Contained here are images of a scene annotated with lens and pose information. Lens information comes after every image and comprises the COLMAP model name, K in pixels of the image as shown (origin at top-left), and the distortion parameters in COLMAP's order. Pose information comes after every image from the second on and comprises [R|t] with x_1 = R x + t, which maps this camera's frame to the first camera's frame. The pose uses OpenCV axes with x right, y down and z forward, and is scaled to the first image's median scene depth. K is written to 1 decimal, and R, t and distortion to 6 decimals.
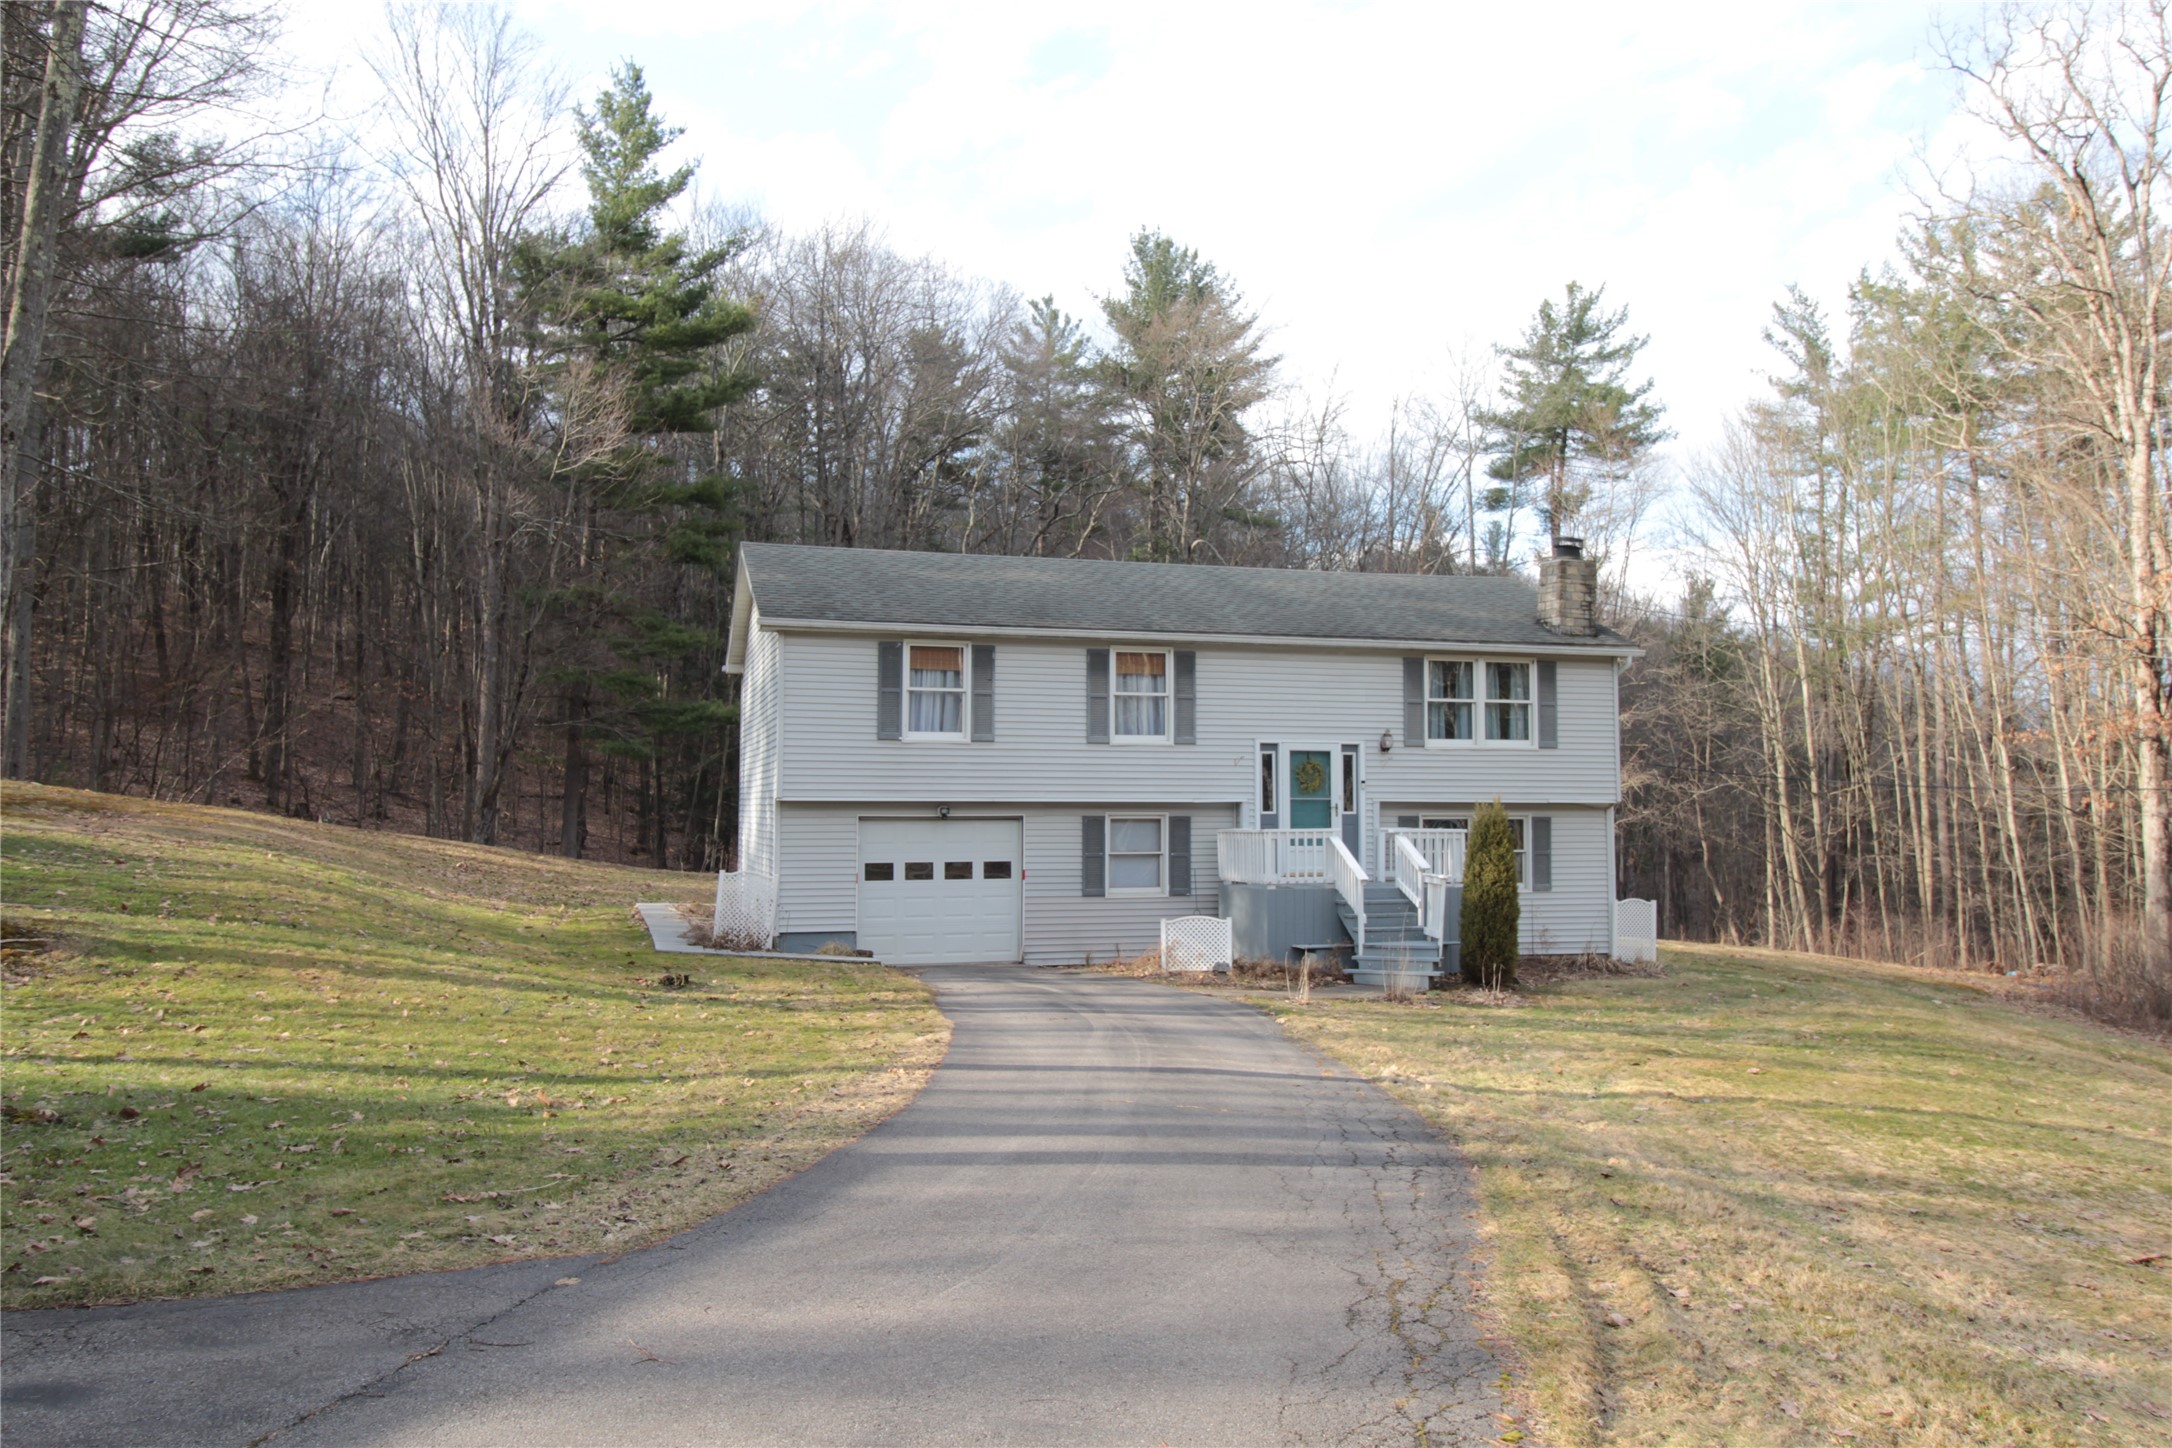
lens RADIAL K [[1641.2, 0, 1095.8], [0, 1641.2, 725.6], [0, 0, 1]] dist [-0.032414, -0.000008]
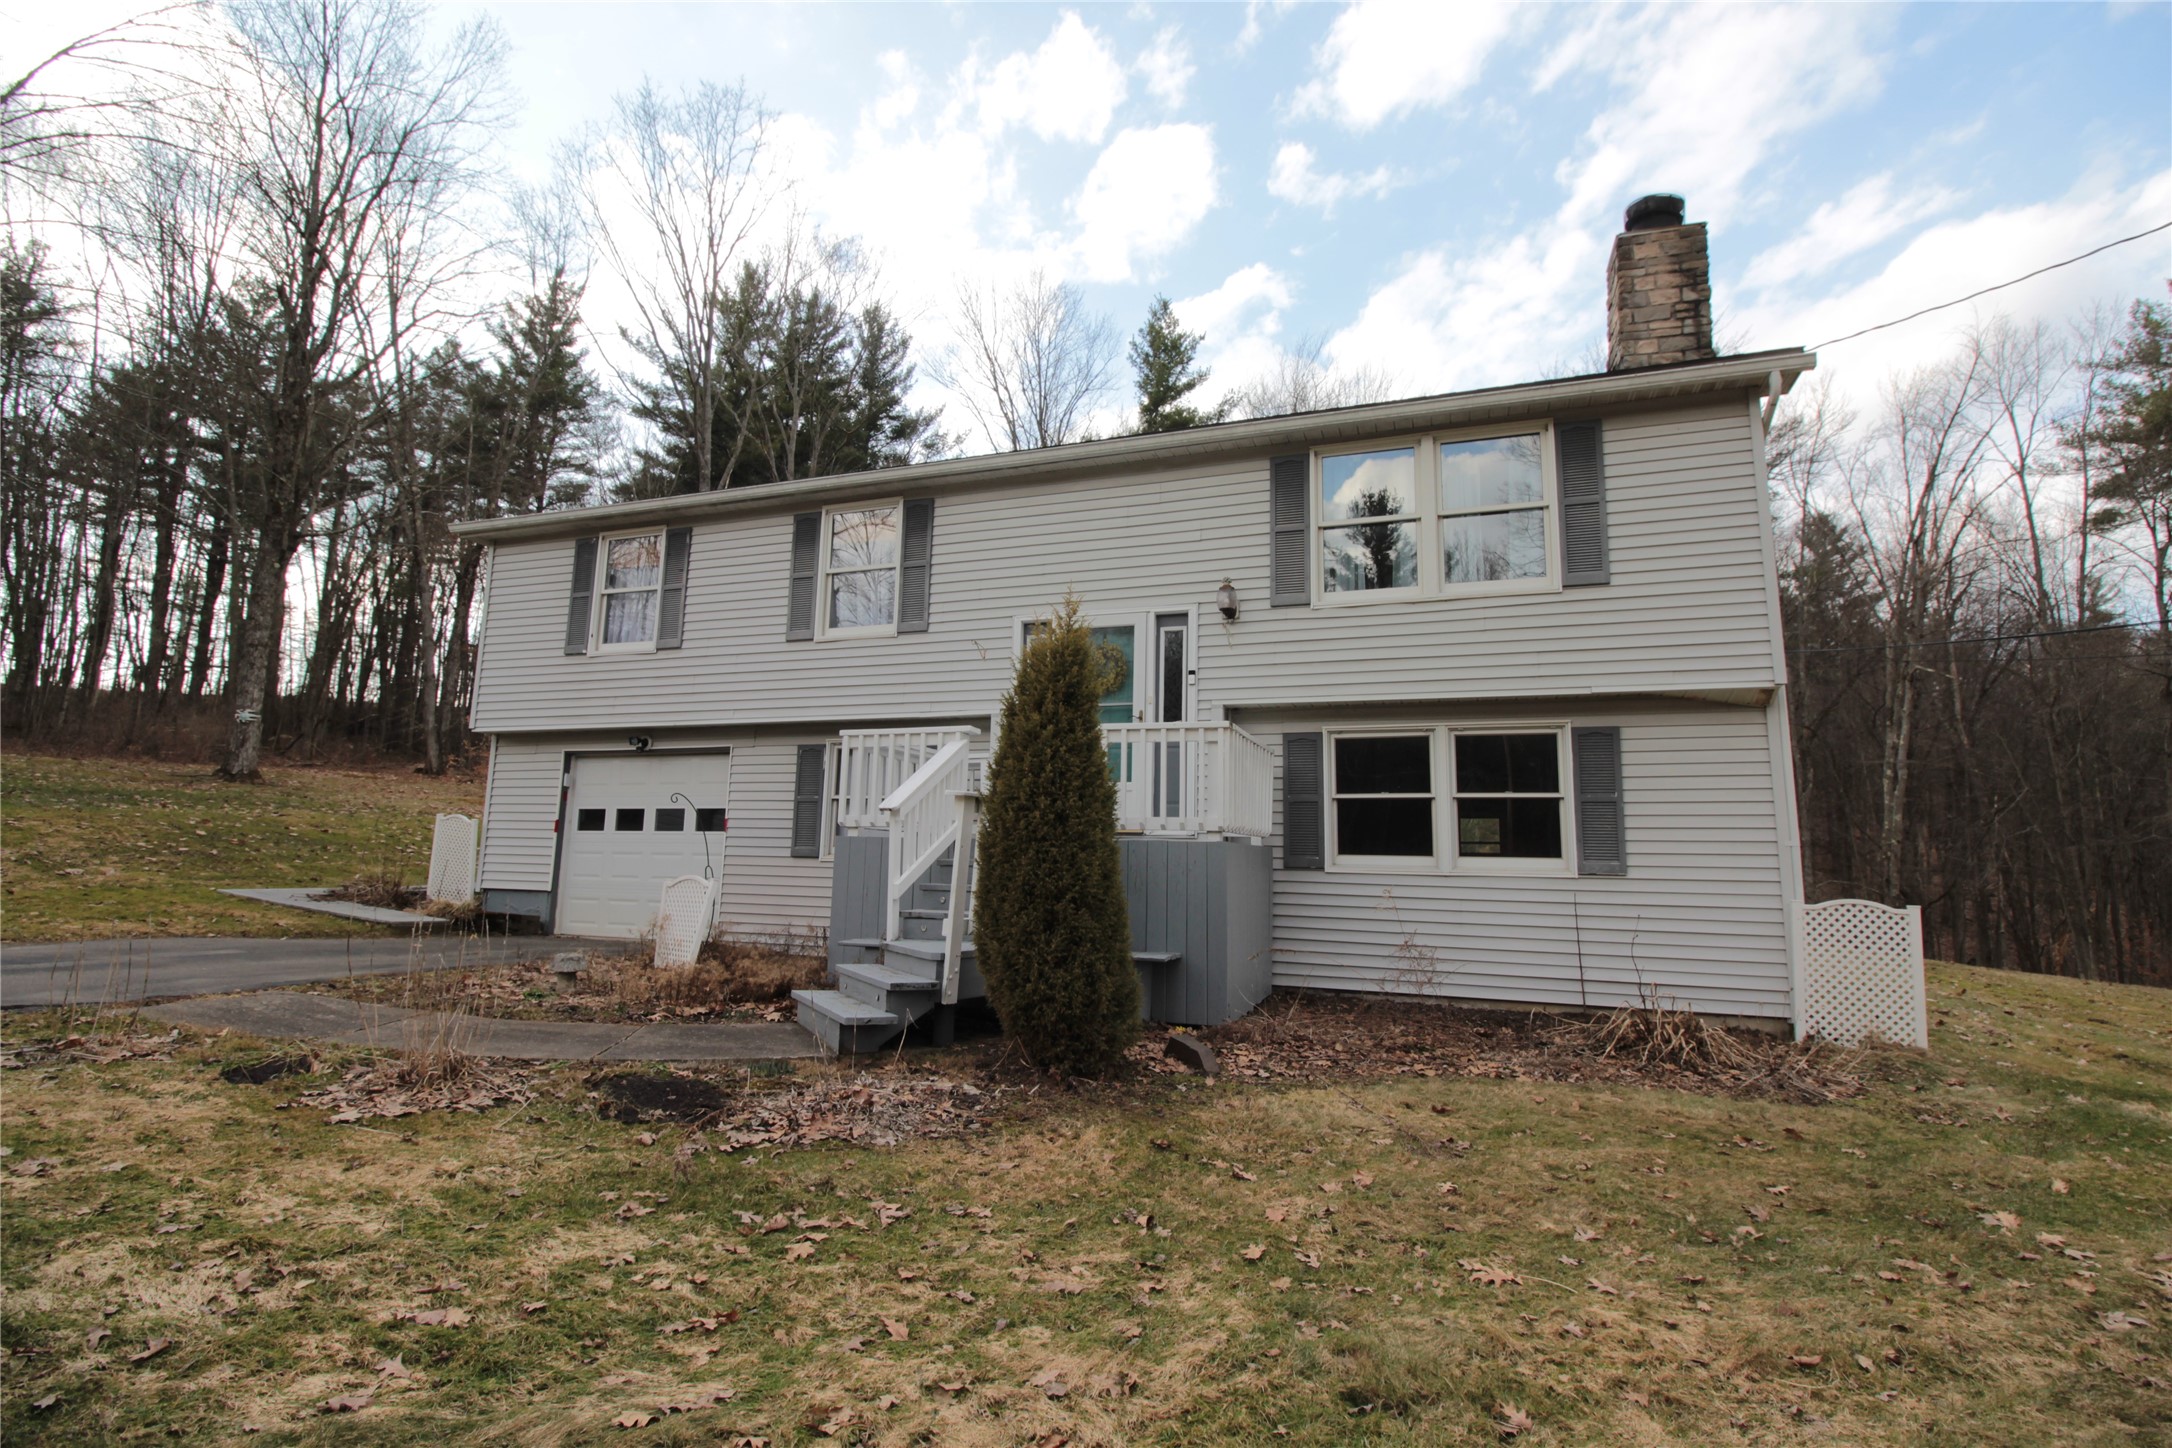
lens RADIAL K [[1013.7, 0, 1094.2], [0, 1013.7, 709.8], [0, 0, 1]] dist [-0.015816, -0.000918]
pose [[0.807324, -0.073383, -0.585527, 0.346867], [0.011565, 0.994015, -0.108633, 0.086754], [0.589995, 0.080930, 0.803341, 0.696207]]
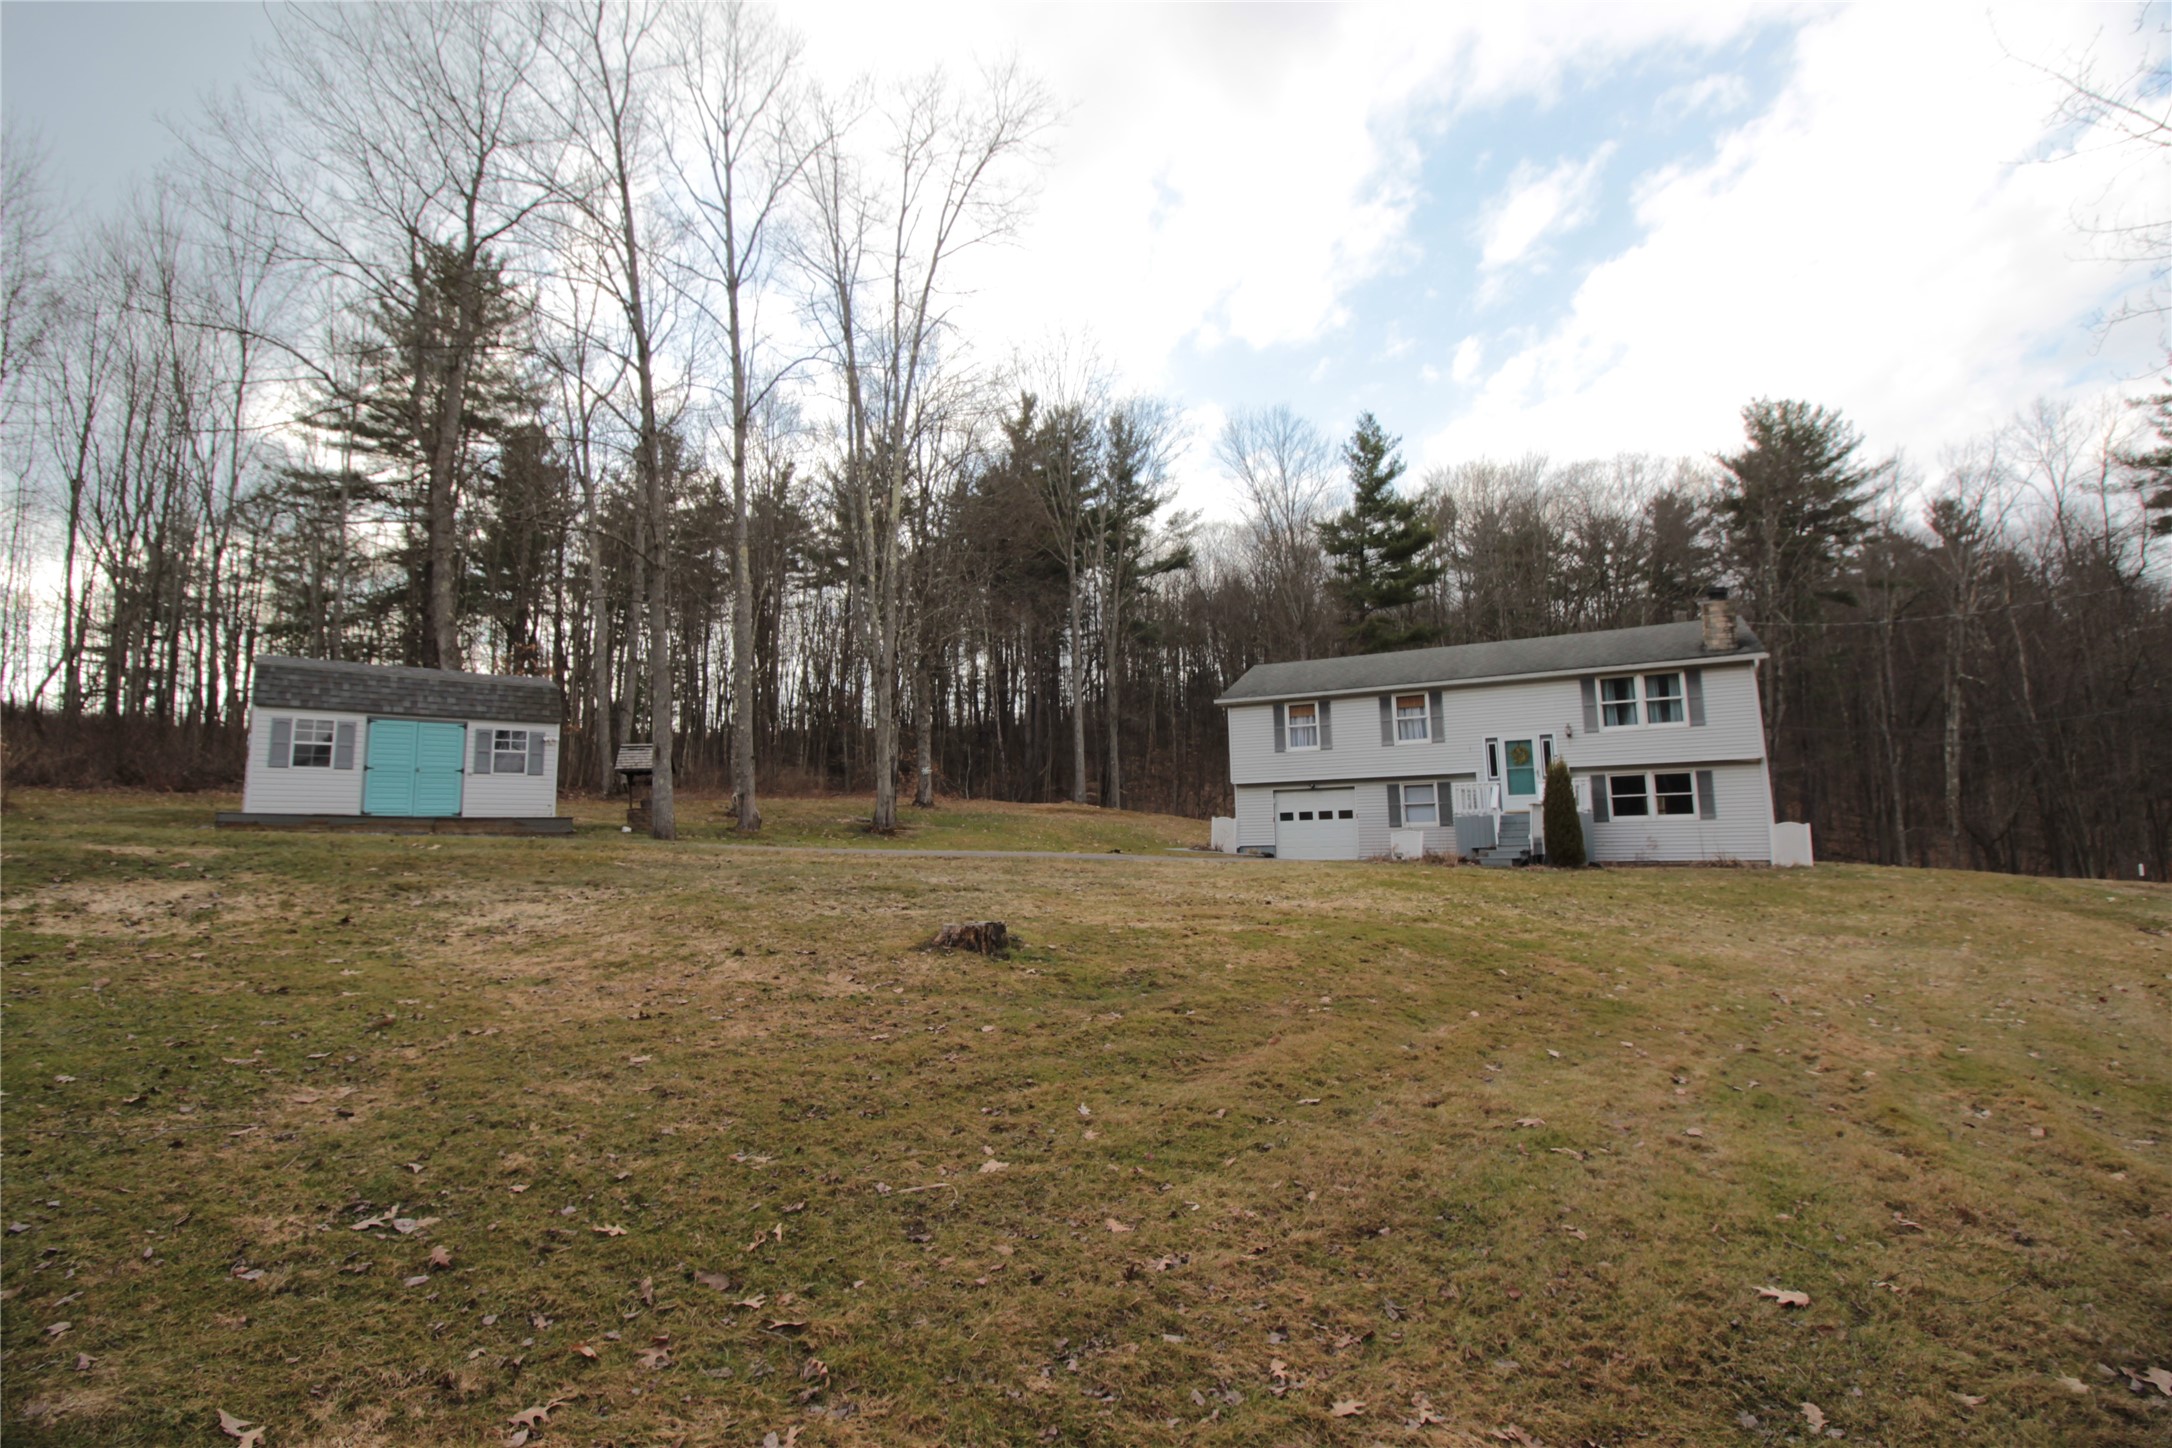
lens RADIAL K [[1013.7, 0, 1092.3], [0, 1013.7, 707.3], [0, 0, 1]] dist [-0.015816, -0.000918]
pose [[0.728896, -0.110622, -0.675629, 0.524528], [0.054155, 0.993084, -0.104175, 0.067611], [0.682480, 0.039344, 0.729845, -0.082566]]
